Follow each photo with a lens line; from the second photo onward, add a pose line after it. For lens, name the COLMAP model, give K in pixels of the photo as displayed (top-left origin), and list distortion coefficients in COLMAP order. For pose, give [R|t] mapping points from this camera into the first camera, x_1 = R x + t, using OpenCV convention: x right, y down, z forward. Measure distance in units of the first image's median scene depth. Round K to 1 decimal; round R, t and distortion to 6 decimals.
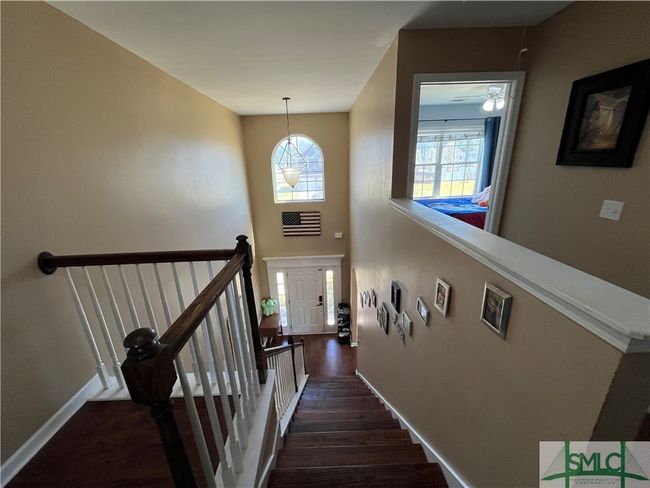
lens RADIAL K [[261.2, 0, 322.6], [0, 261.2, 244.6], [0, 0, 1]] dist [-0.001439, 0.000160]
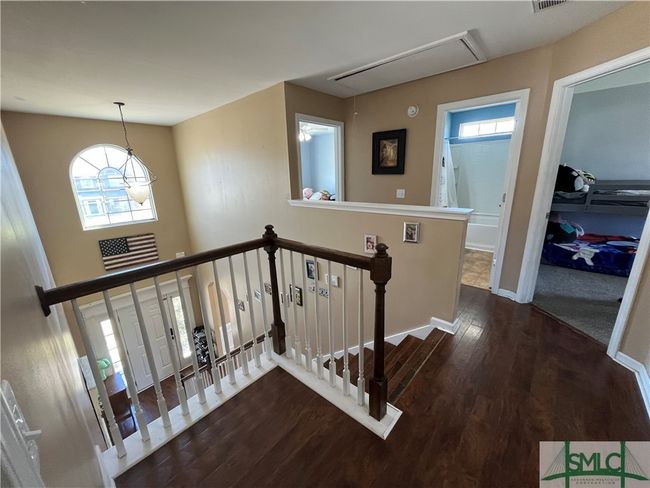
lens RADIAL K [[261.2, 0, 322.6], [0, 261.2, 244.6], [0, 0, 1]] dist [-0.001439, 0.000160]
pose [[0.686861, -0.181723, 0.703704, -0.658148], [0.229265, 0.972976, 0.027481, 0.048826], [-0.689681, 0.142459, 0.709962, -0.025148]]
